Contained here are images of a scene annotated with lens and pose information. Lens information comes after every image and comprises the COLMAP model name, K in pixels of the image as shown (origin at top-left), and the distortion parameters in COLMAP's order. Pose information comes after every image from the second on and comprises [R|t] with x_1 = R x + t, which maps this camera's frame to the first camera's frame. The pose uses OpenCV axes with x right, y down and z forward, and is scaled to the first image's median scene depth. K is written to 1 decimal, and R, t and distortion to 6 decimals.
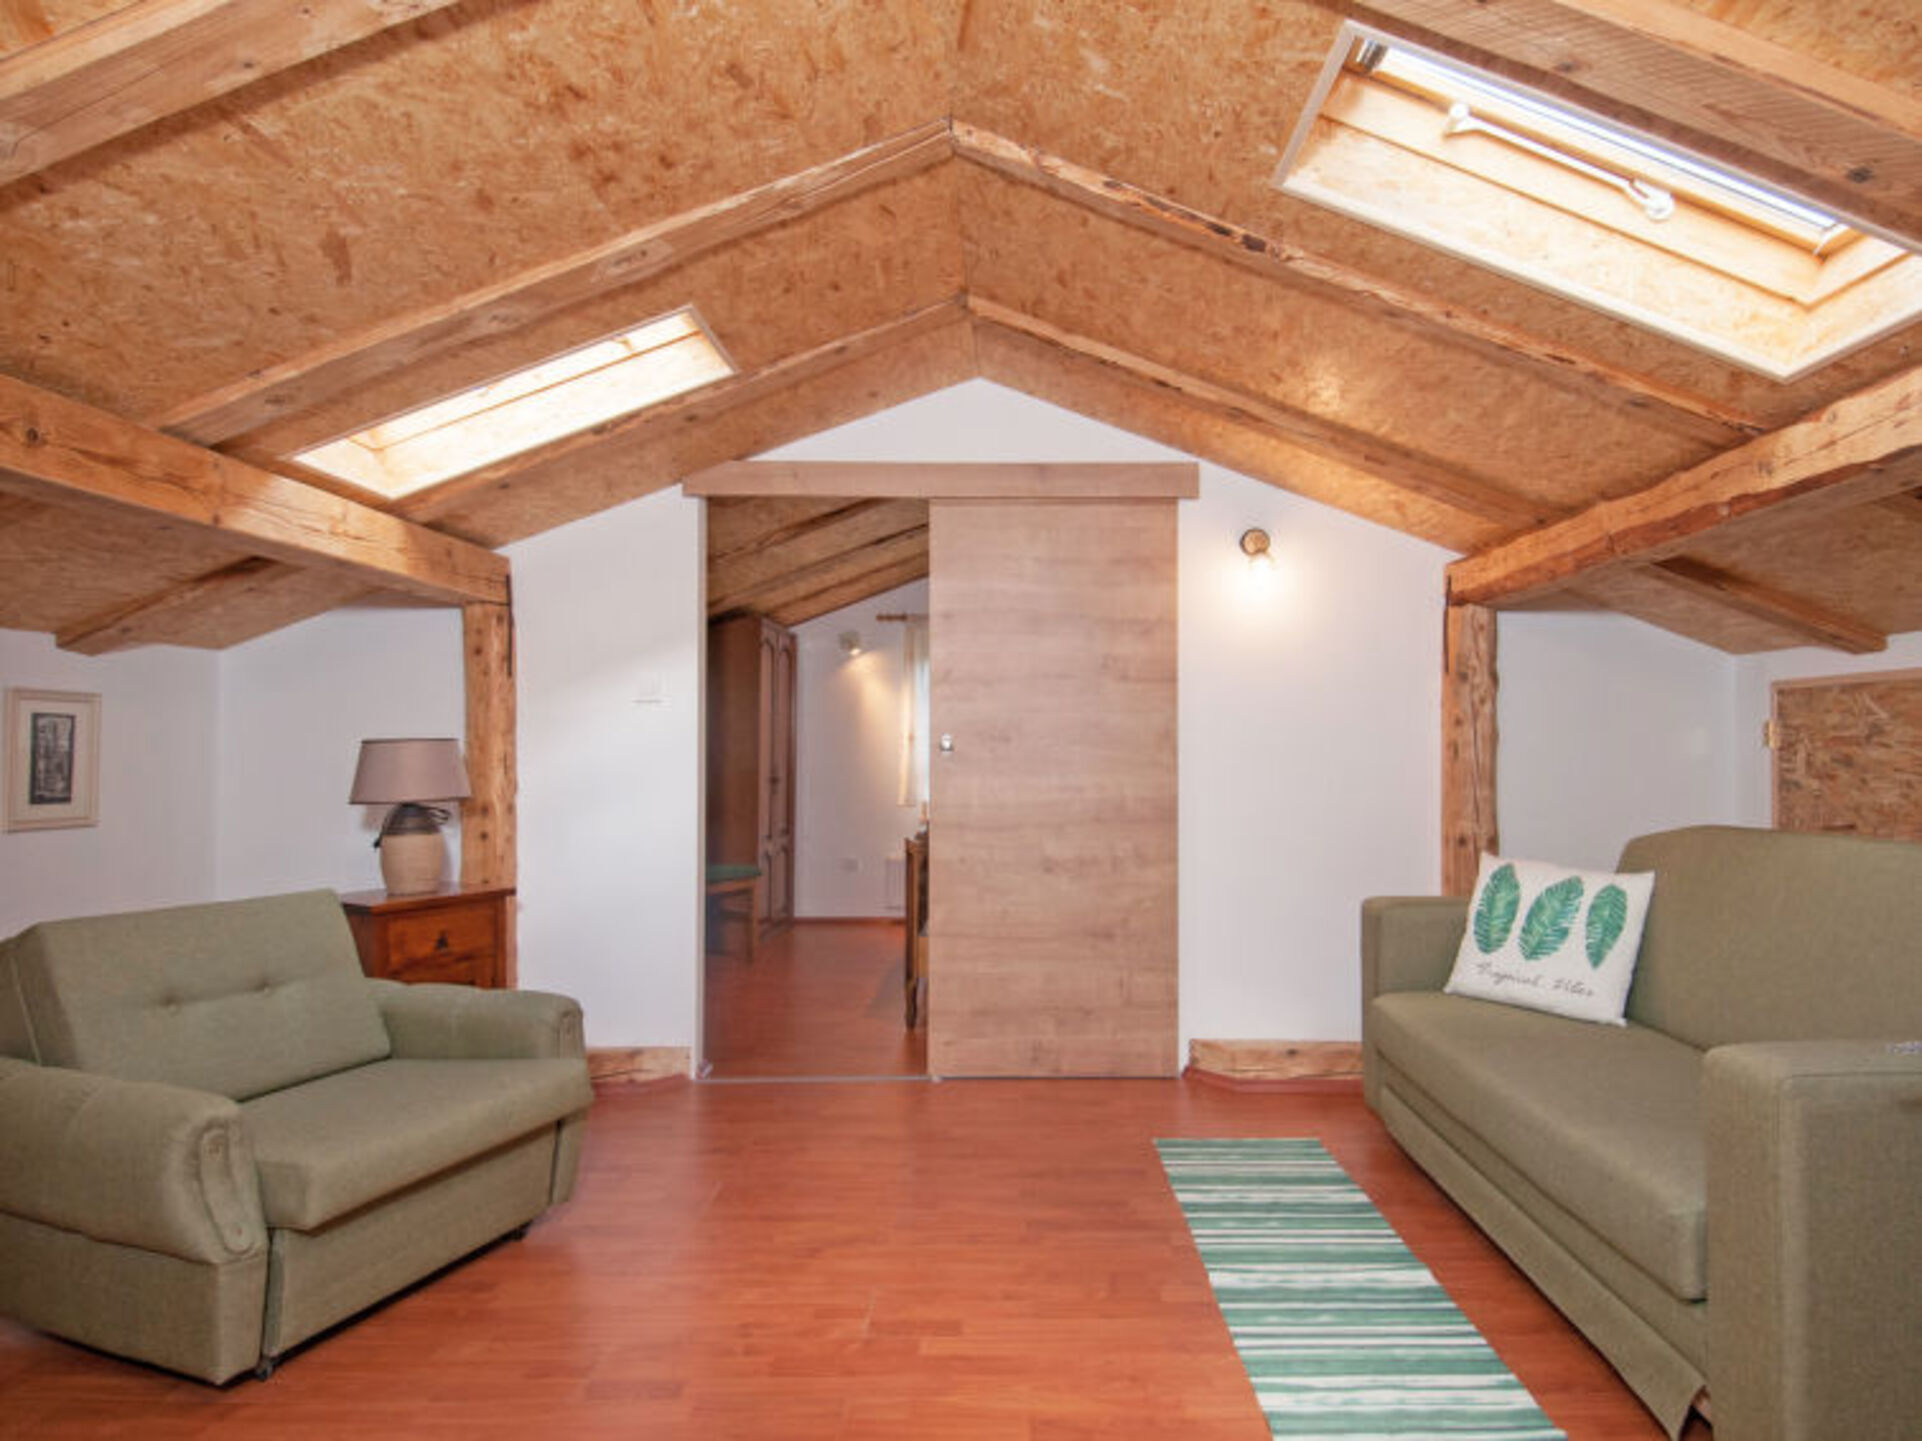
lens RADIAL K [[1075.1, 0, 961.0], [0, 1075.1, 720.5], [0, 0, 1]] dist [-0.000811, -0.002199]
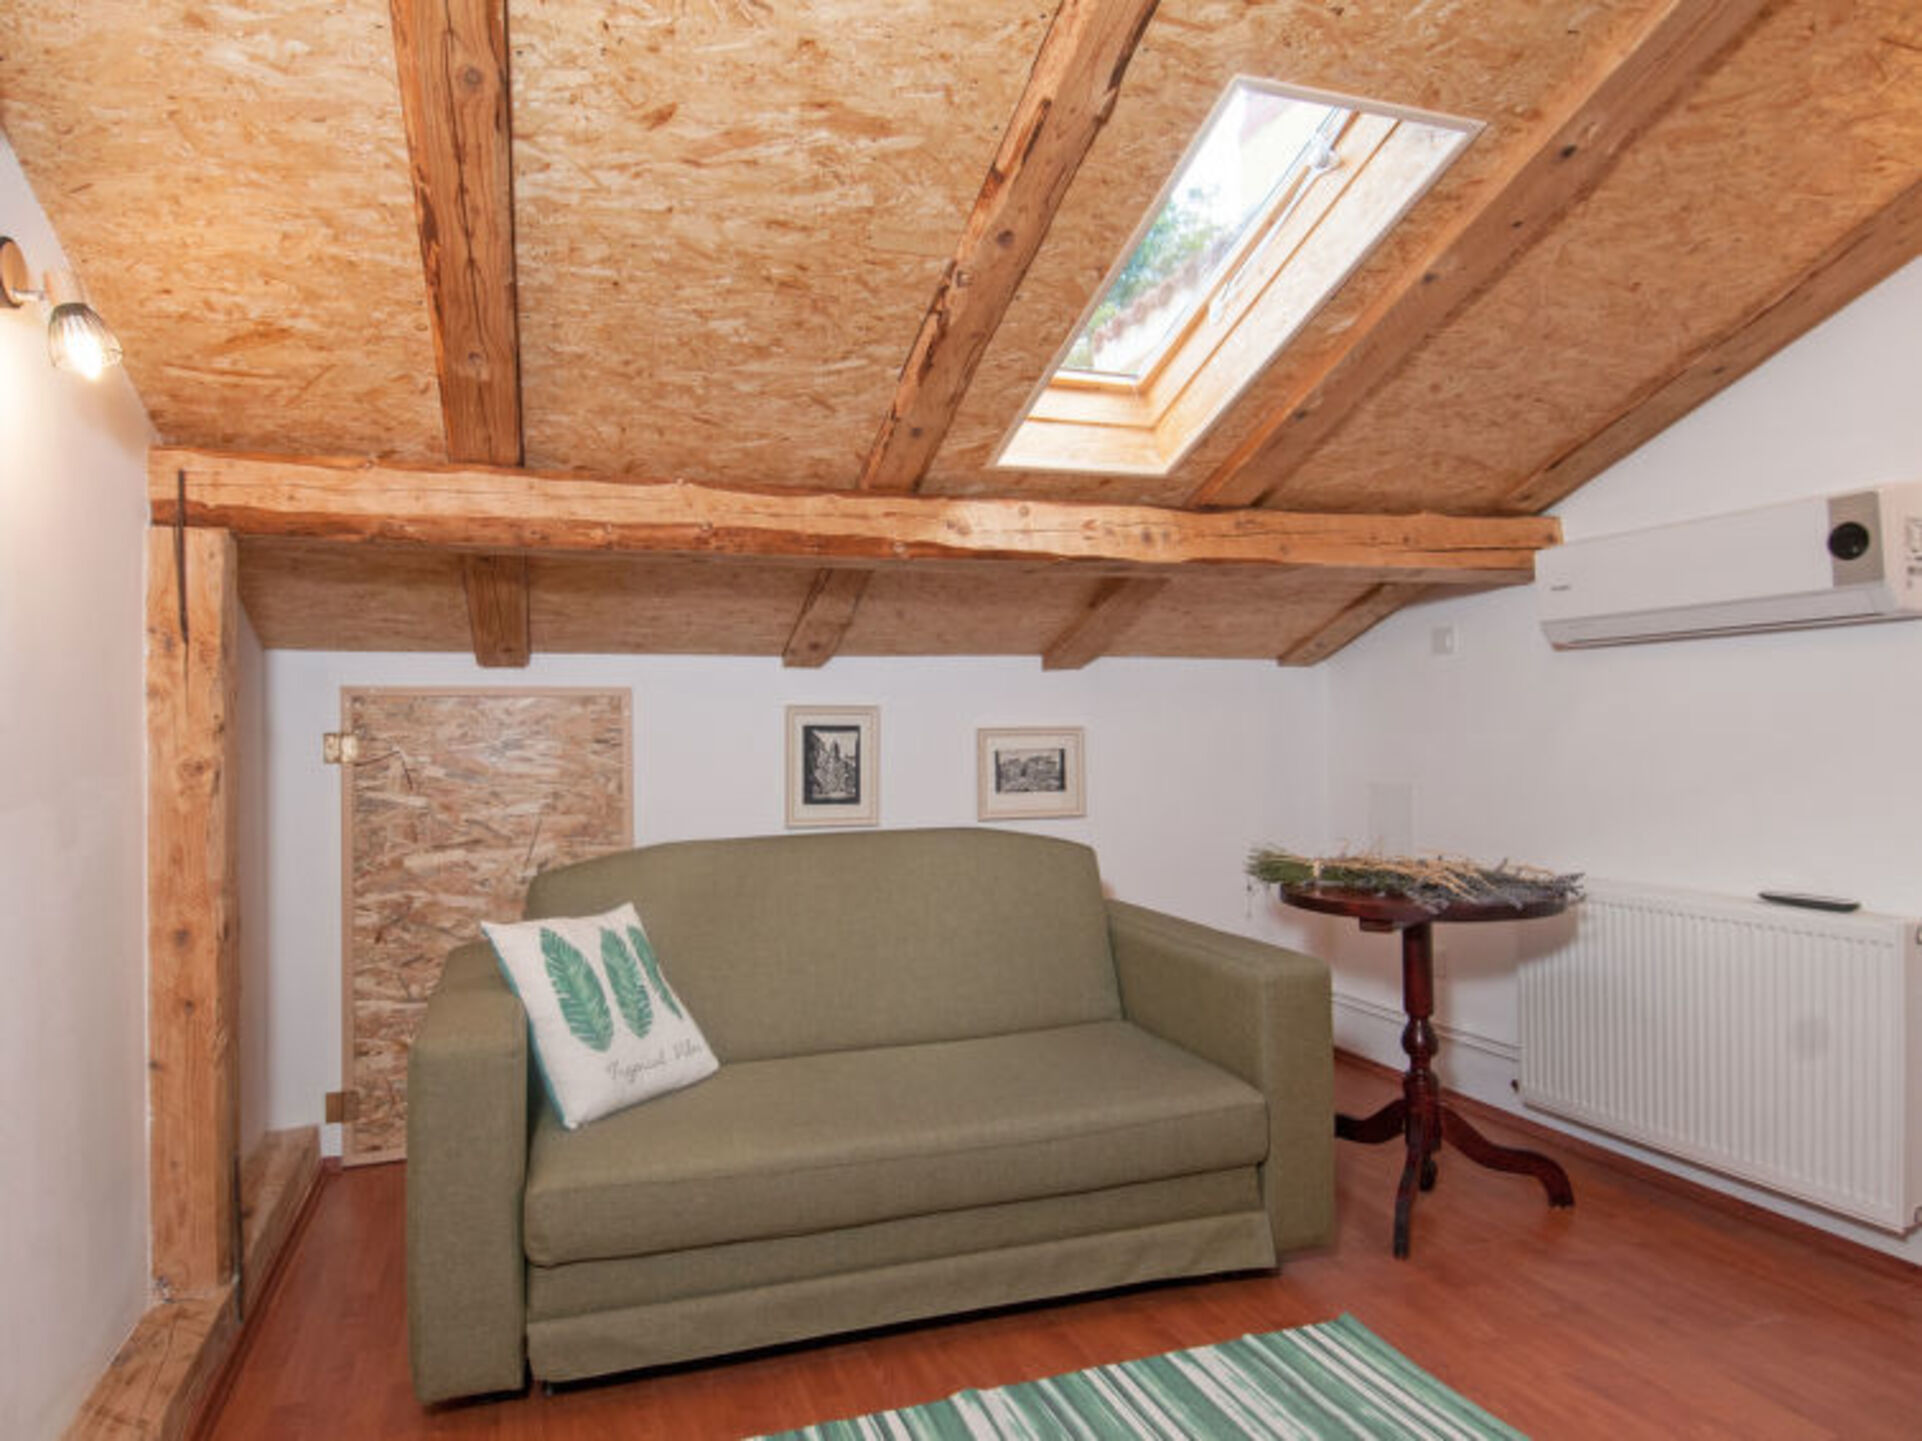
lens RADIAL K [[1075.1, 0, 961.0], [0, 1075.1, 720.5], [0, 0, 1]] dist [-0.000811, -0.002199]
pose [[-0.327677, 0.018034, 0.944618, -0.290685], [-0.011055, 0.999676, -0.022920, 0.006603], [-0.944725, -0.017953, -0.327372, 1.036289]]
